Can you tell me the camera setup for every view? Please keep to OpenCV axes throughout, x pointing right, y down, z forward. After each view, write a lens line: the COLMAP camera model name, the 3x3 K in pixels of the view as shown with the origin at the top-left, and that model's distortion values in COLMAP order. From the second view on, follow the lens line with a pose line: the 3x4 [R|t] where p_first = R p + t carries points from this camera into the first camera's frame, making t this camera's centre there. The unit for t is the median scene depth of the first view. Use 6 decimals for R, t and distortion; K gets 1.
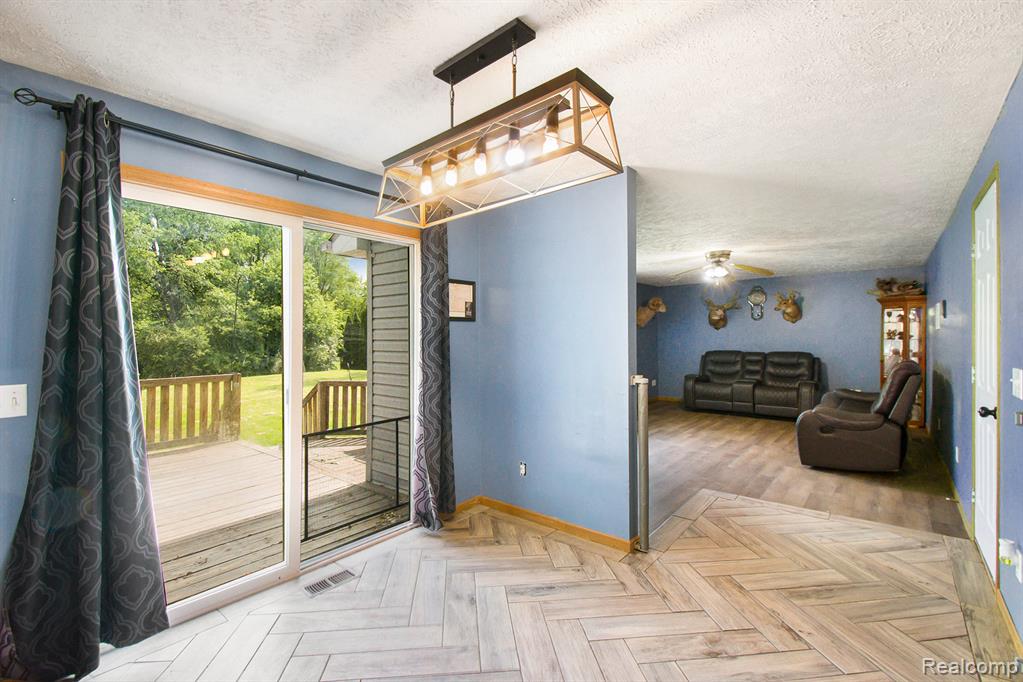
lens RADIAL K [[462.7, 0, 505.3], [0, 462.7, 333.9], [0, 0, 1]] dist [0.003386, 0.000146]
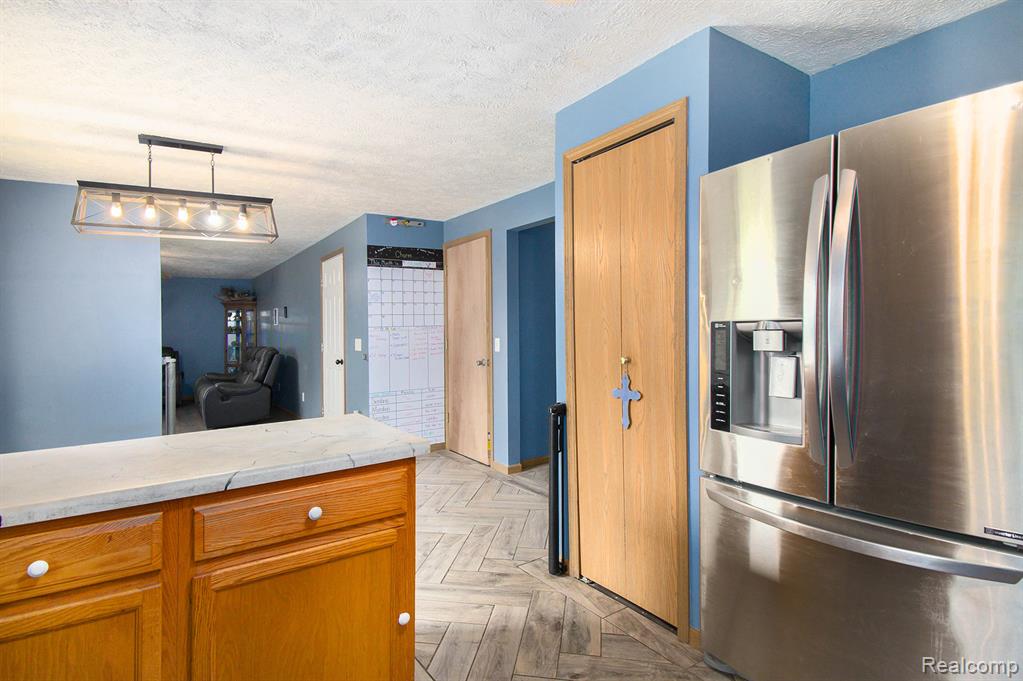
lens RADIAL K [[492.4, 0, 509.2], [0, 492.4, 328.1], [0, 0, 1]] dist [0.000047, 0.000025]
pose [[0.260595, 0.002029, 0.965446, -0.499643], [0.008342, 0.999956, -0.004354, 0.013900], [-0.965412, 0.009189, 0.260566, -0.188049]]
